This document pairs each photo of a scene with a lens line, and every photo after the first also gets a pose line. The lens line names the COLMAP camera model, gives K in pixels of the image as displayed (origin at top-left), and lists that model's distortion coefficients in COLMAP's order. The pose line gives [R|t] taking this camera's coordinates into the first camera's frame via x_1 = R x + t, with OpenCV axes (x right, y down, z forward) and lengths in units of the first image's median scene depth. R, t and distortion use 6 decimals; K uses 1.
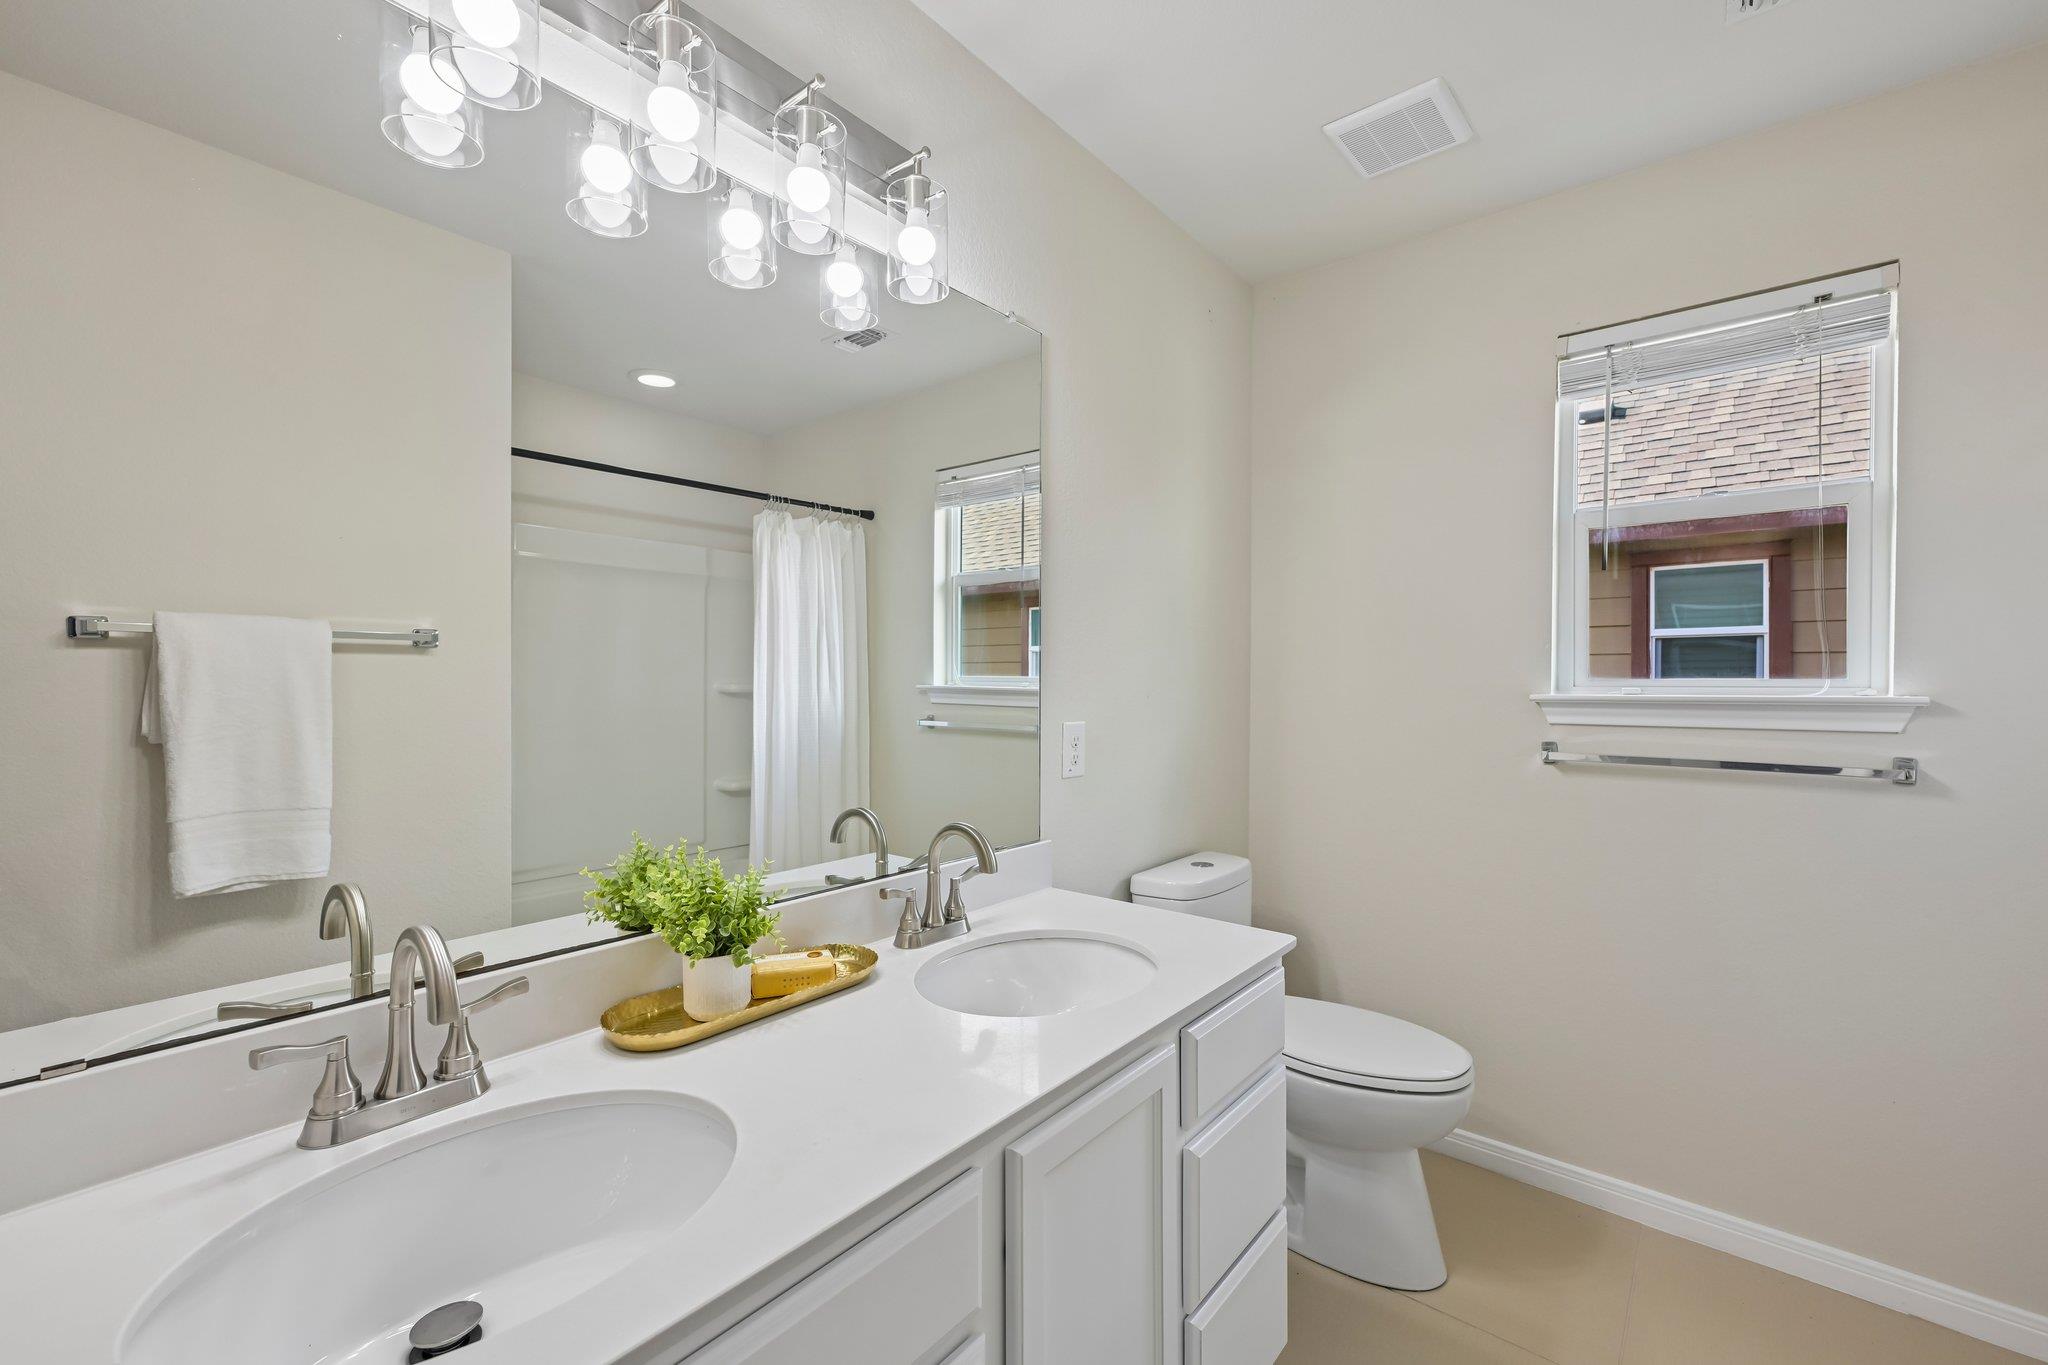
lens RADIAL K [[850.0, 0, 1023.3], [0, 850.0, 680.9], [0, 0, 1]] dist [0.010071, 0.000028]
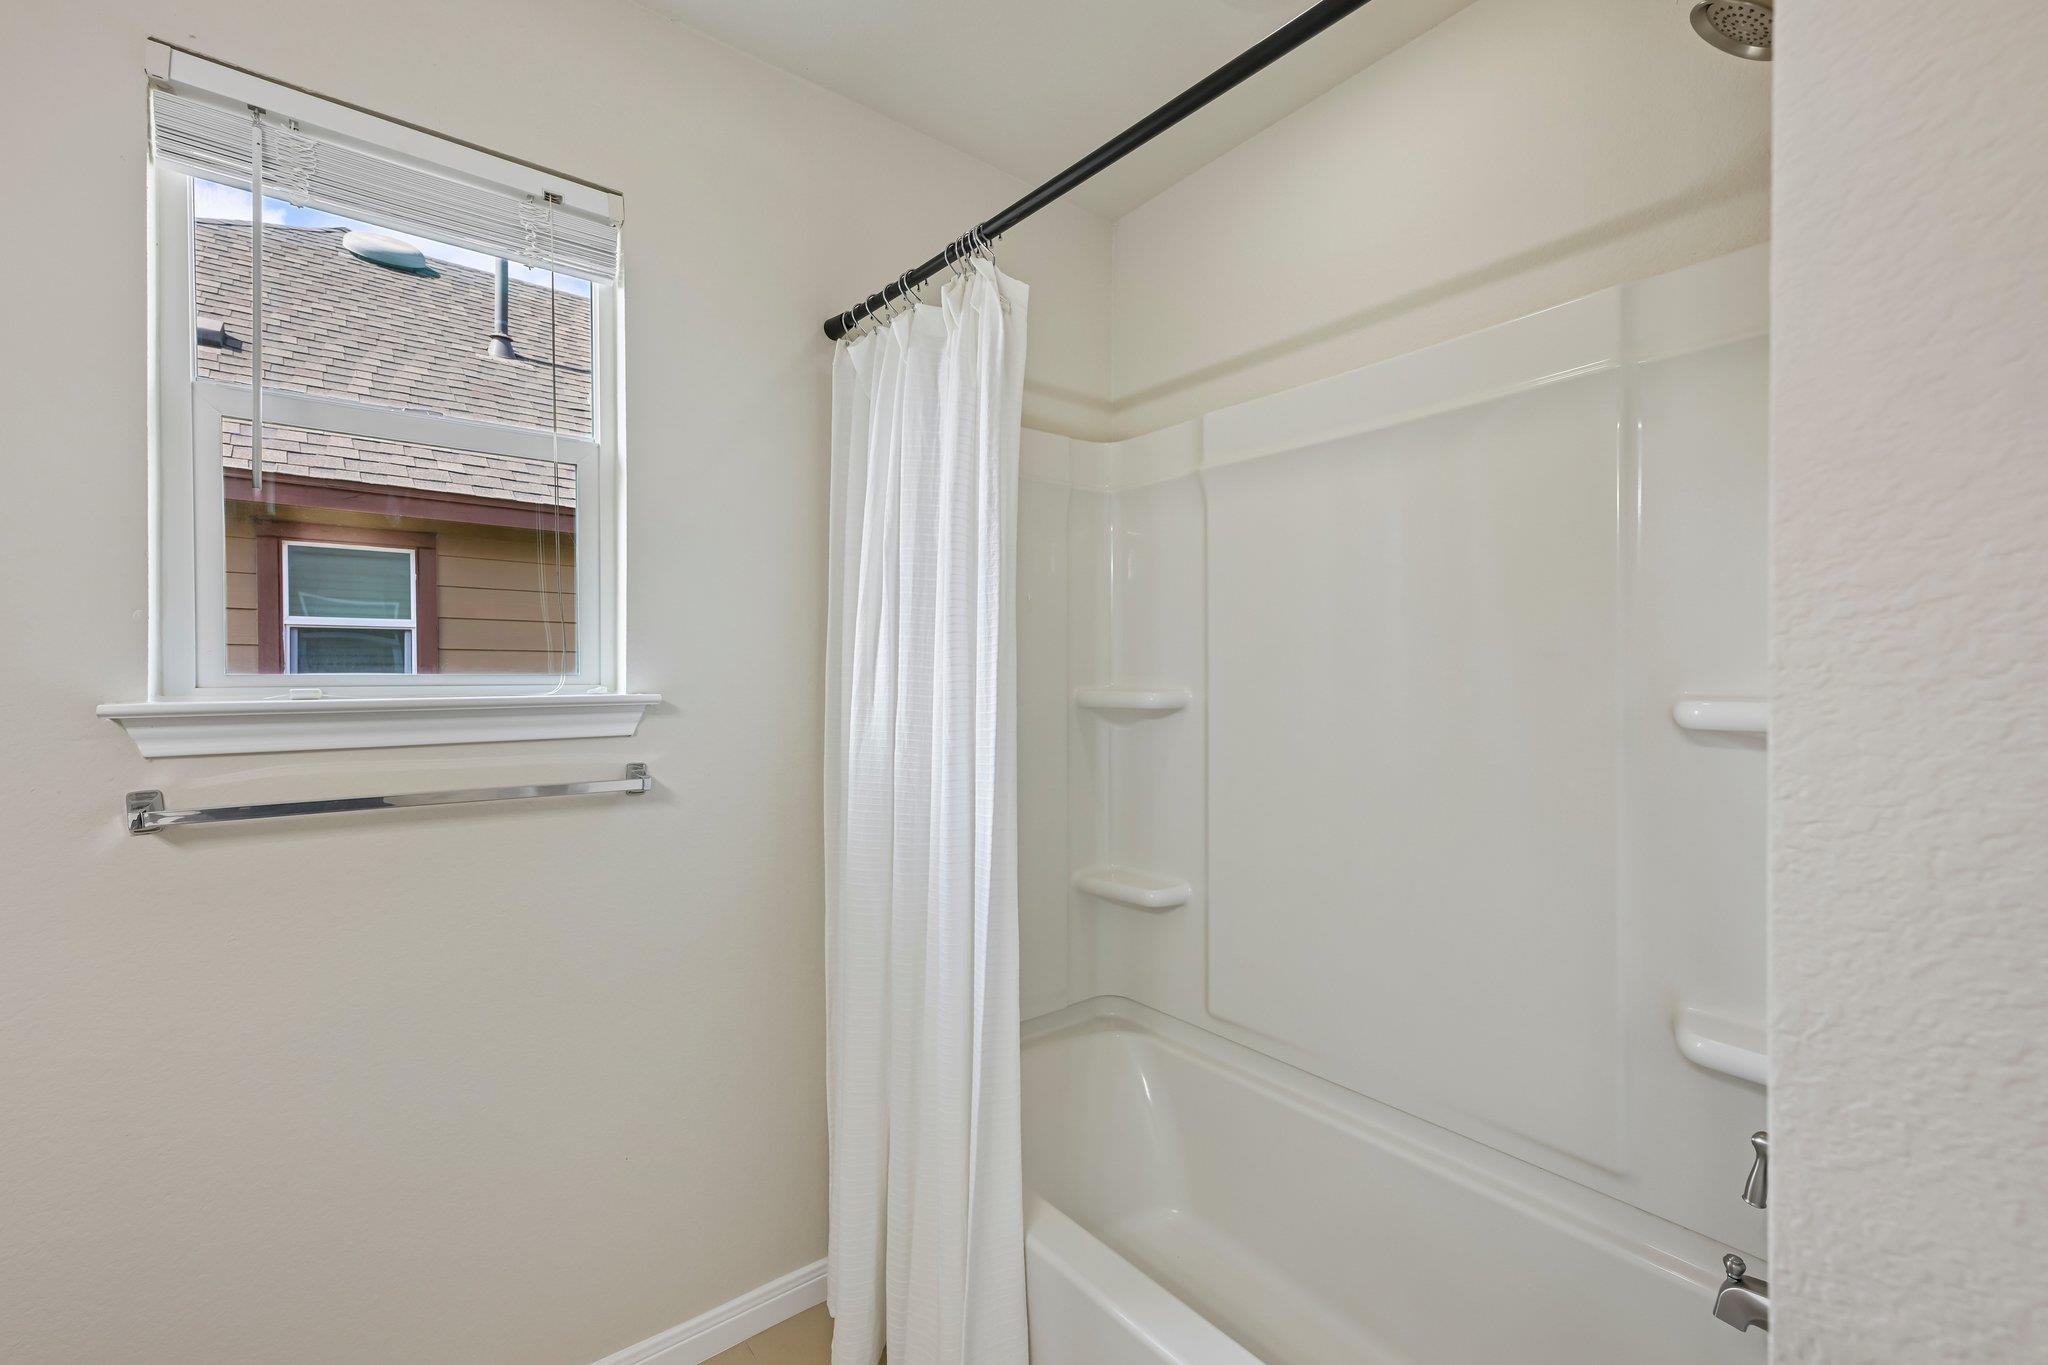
lens RADIAL K [[850.0, 0, 1024.1], [0, 850.0, 683.4], [0, 0, 1]] dist [0.010071, 0.000028]
pose [[0.210237, -0.009832, 0.977601, 0.083802], [0.003967, 0.999950, 0.009204, 0.000117], [-0.977642, 0.001943, 0.210265, 0.141337]]
